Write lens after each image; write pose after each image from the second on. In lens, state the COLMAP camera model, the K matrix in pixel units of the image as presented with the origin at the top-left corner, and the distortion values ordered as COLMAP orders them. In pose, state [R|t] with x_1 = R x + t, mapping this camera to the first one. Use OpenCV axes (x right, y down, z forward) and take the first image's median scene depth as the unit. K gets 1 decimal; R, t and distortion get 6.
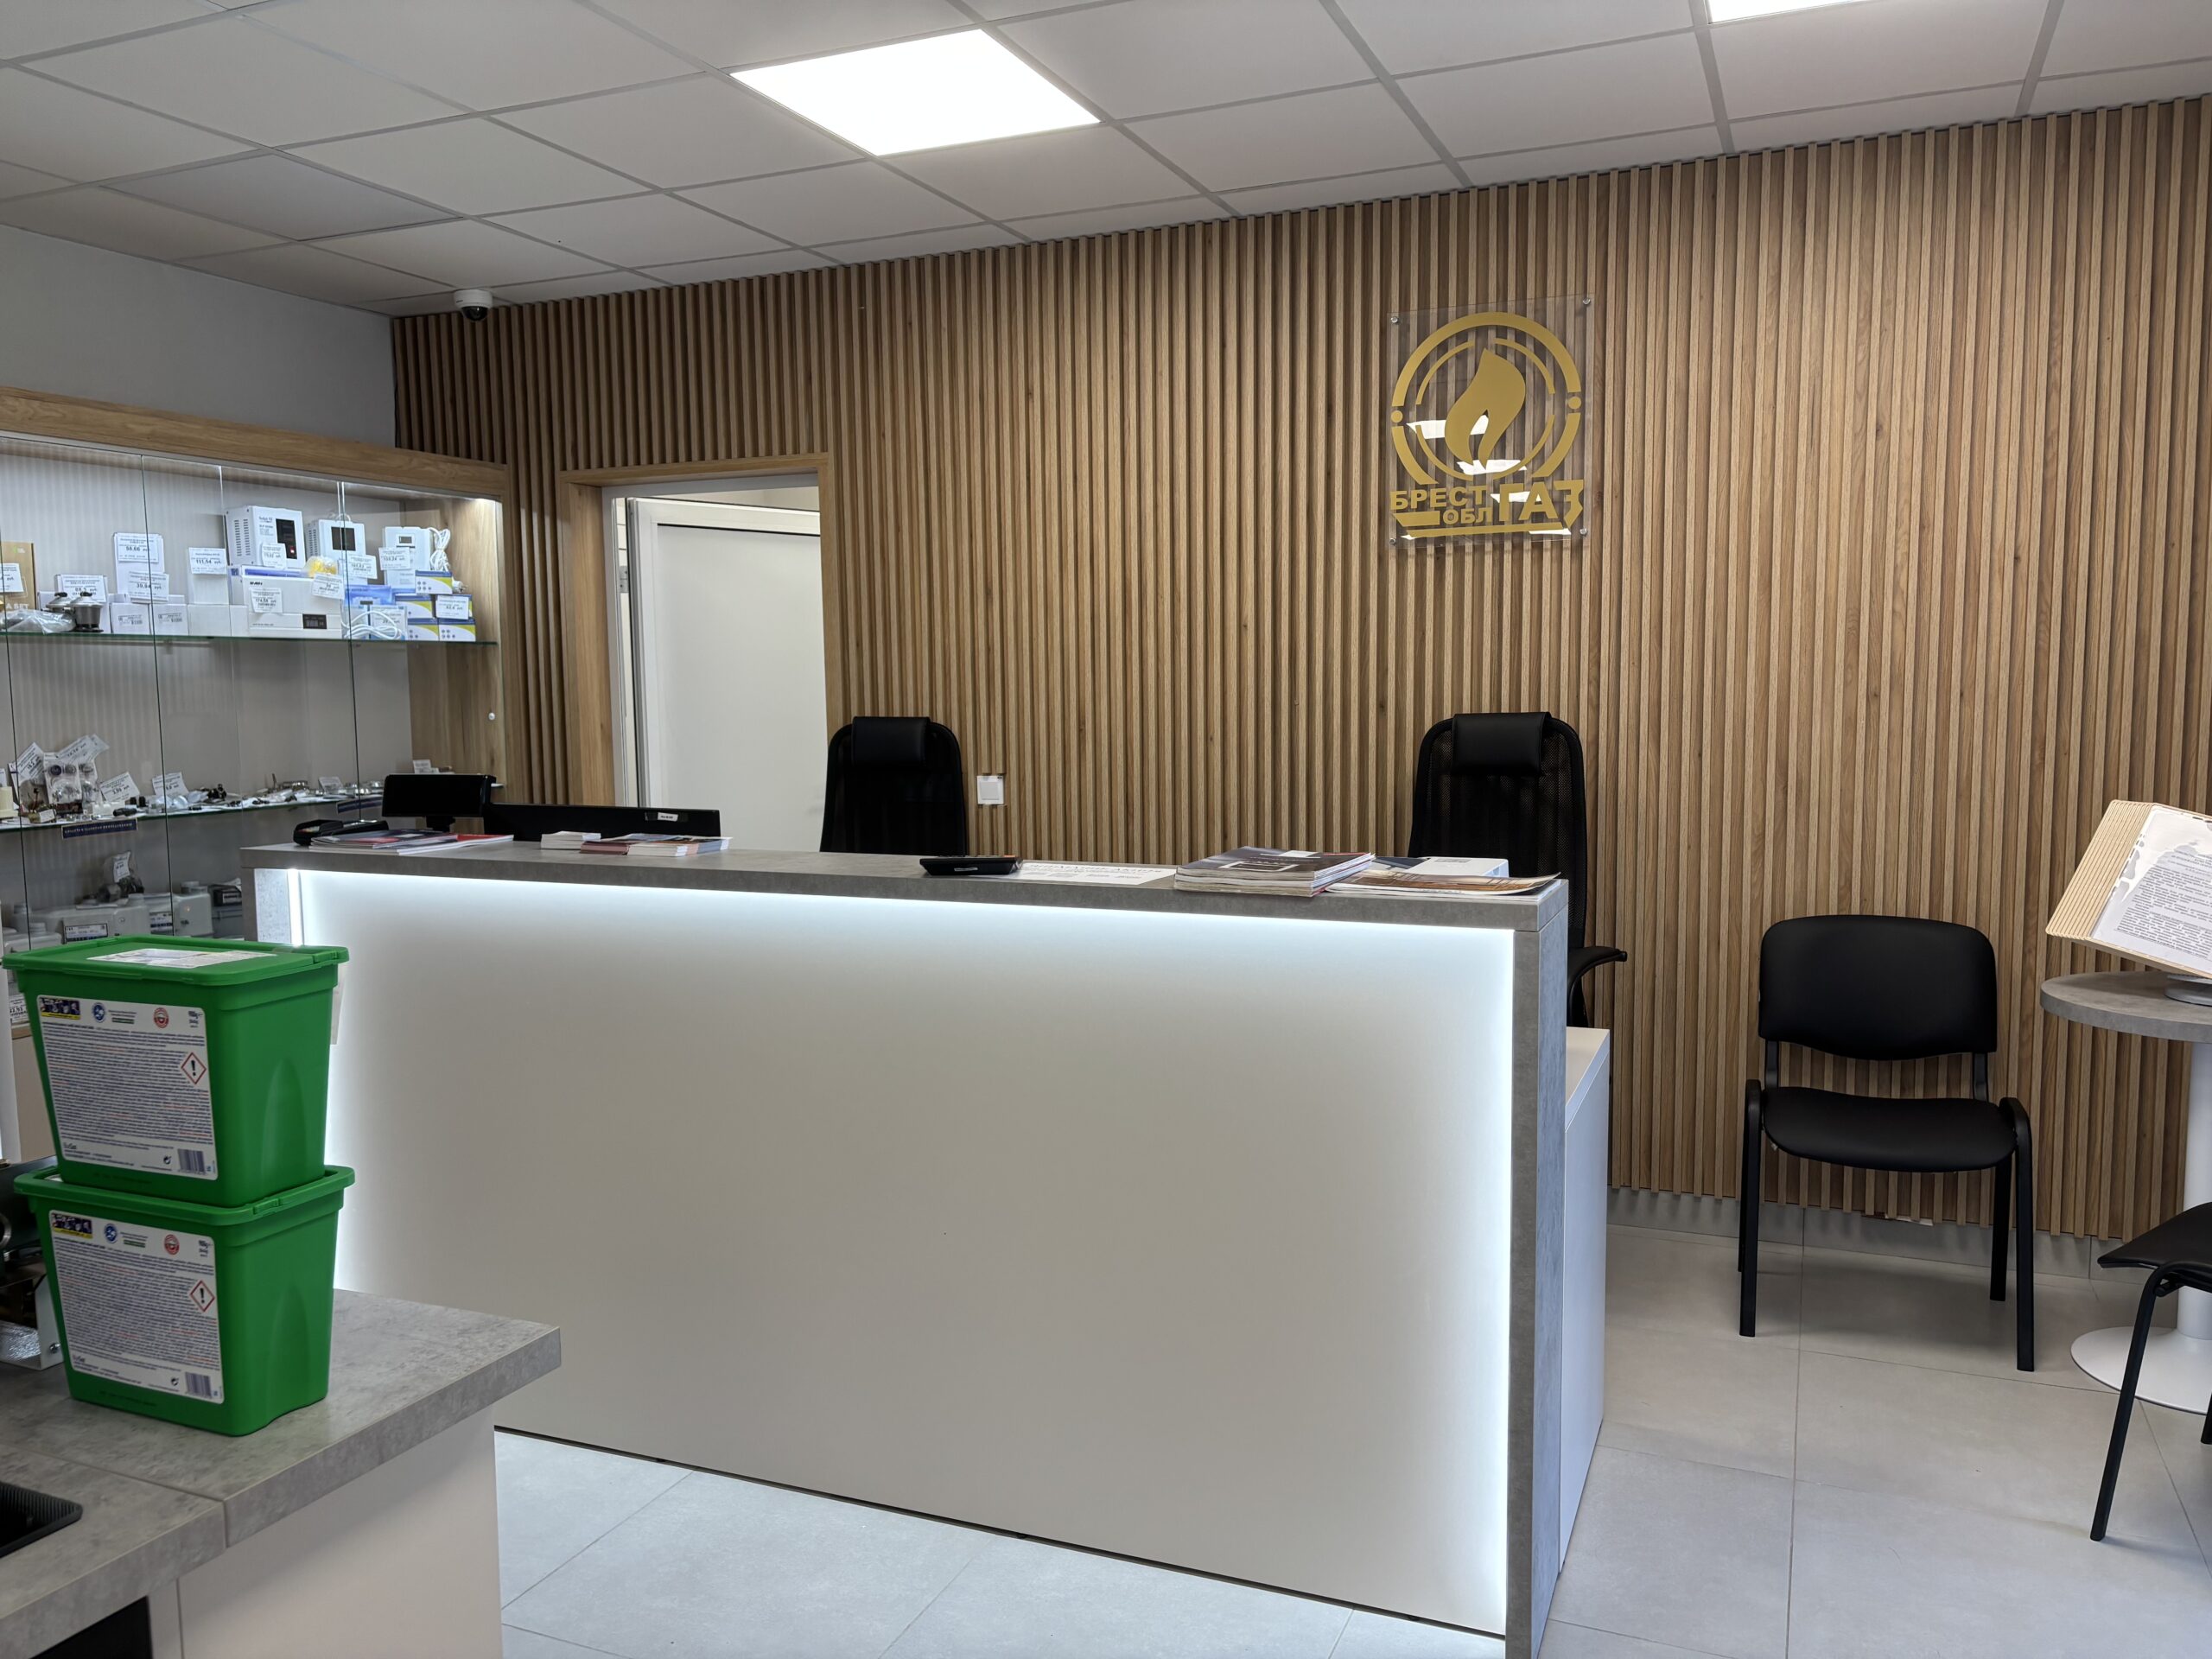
lens RADIAL K [[1688.5, 0, 1142.5], [0, 1688.5, 829.5], [0, 0, 1]] dist [-0.002108, 0.046106]
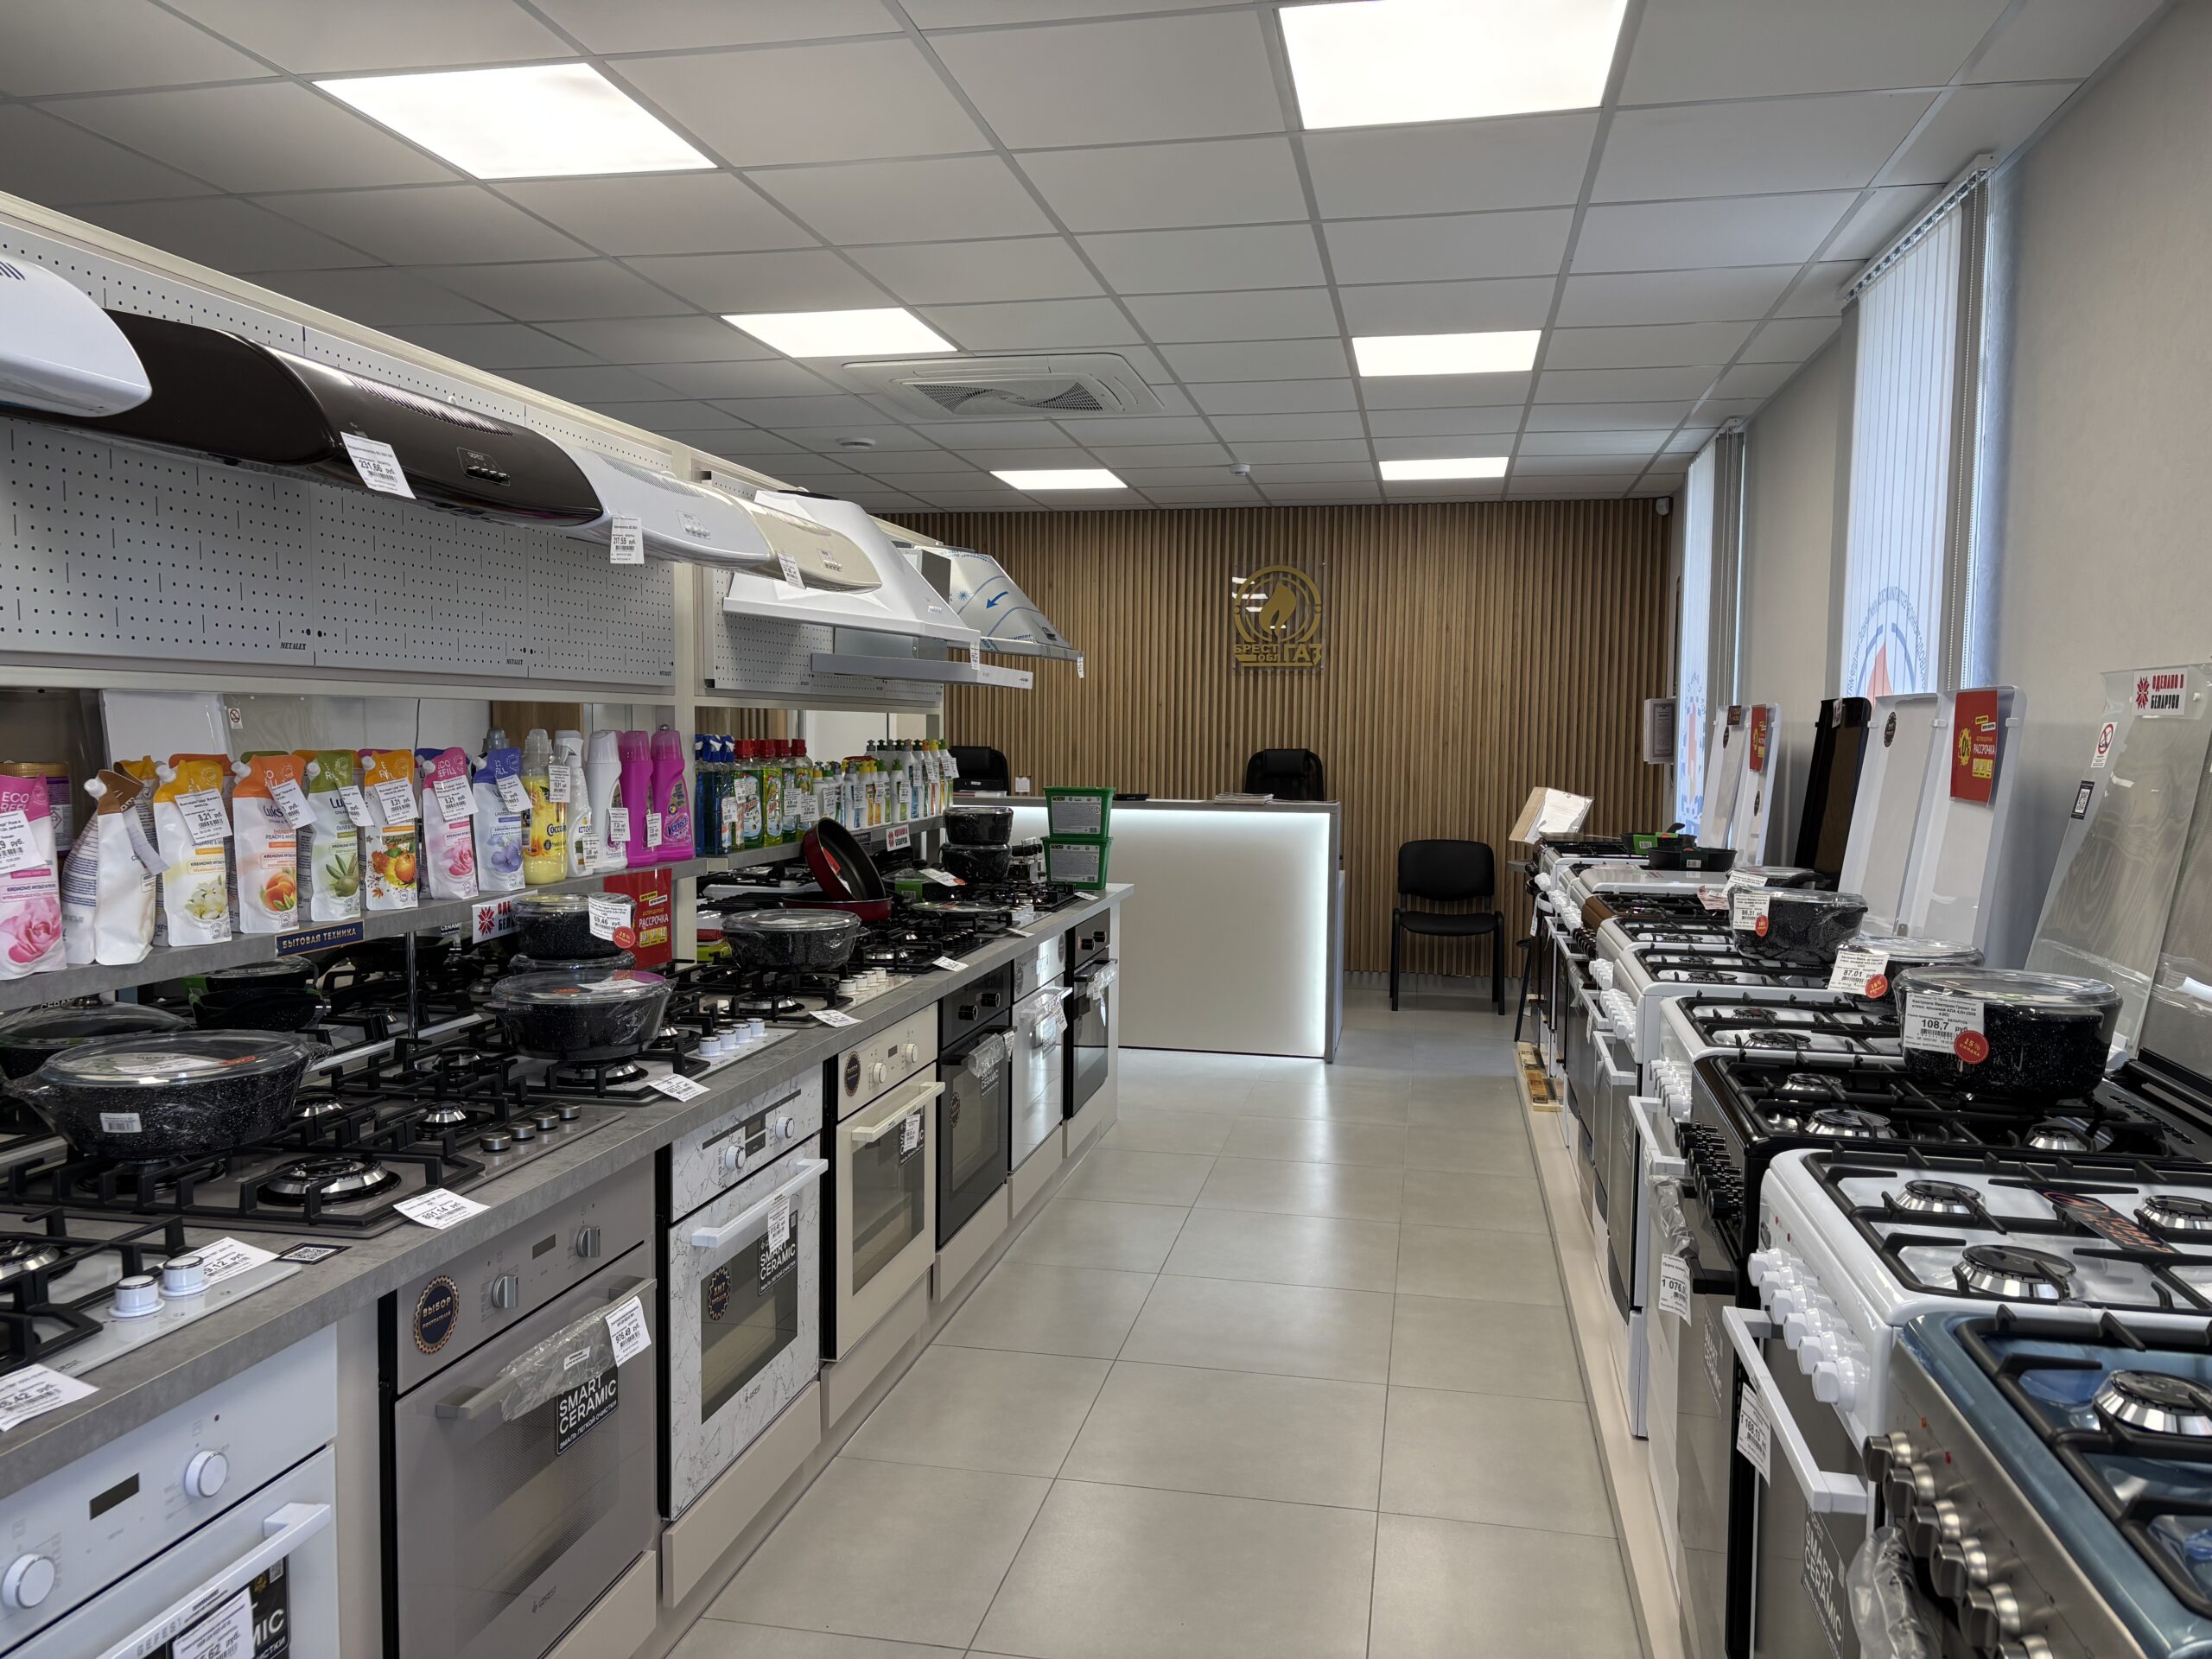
lens RADIAL K [[1645.7, 0, 1104.1], [0, 1645.7, 820.5], [0, 0, 1]] dist [0.045543, -0.003516]
pose [[0.979938, 0.013241, 0.198862, -0.448980], [-0.005931, 0.999286, -0.037310, 0.107017], [-0.199214, 0.035382, 0.979317, -1.057650]]
